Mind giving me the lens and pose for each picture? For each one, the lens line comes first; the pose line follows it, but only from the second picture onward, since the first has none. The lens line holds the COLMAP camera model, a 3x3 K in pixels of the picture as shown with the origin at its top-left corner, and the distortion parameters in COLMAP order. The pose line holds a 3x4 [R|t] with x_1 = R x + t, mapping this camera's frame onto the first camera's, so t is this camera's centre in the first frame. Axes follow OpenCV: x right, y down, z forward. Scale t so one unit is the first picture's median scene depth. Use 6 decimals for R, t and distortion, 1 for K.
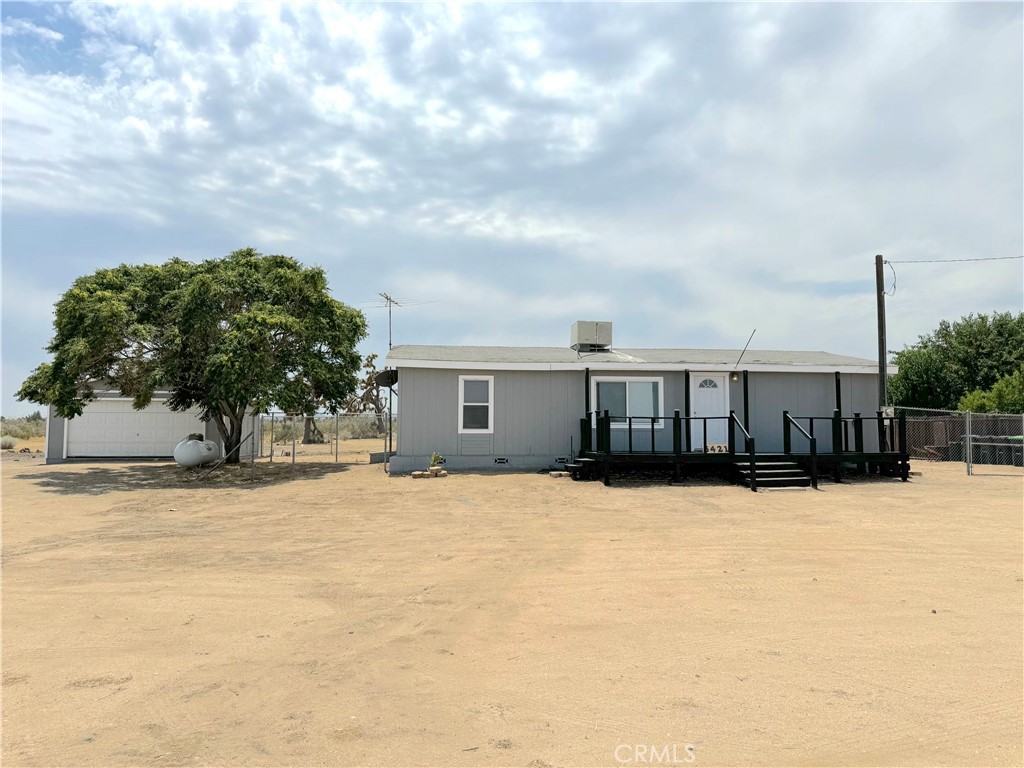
lens RADIAL K [[733.3, 0, 512.8], [0, 733.3, 386.1], [0, 0, 1]] dist [0.066777, -0.032914]
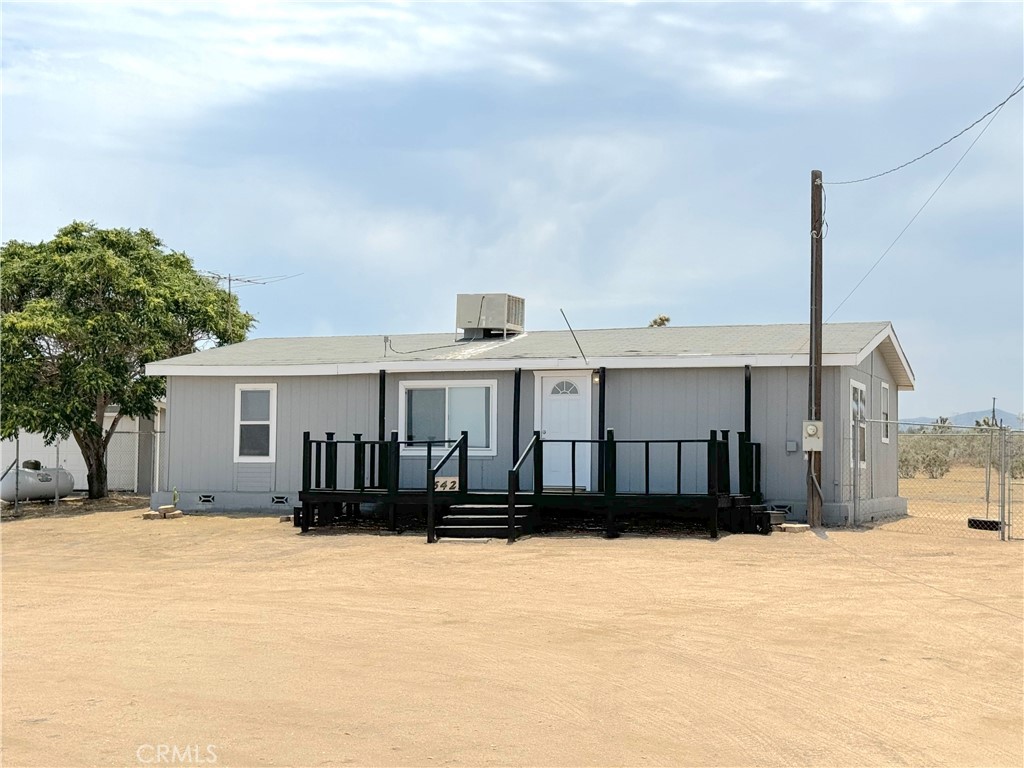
lens RADIAL K [[1564.0, 0, 511.5], [0, 1564.0, 381.4], [0, 0, 1]] dist [0.142364, 0.000000]
pose [[0.873236, -0.020157, -0.486880, 0.918724], [0.024111, 0.999708, 0.001855, -0.013183], [0.486701, -0.013359, 0.873467, -0.241060]]
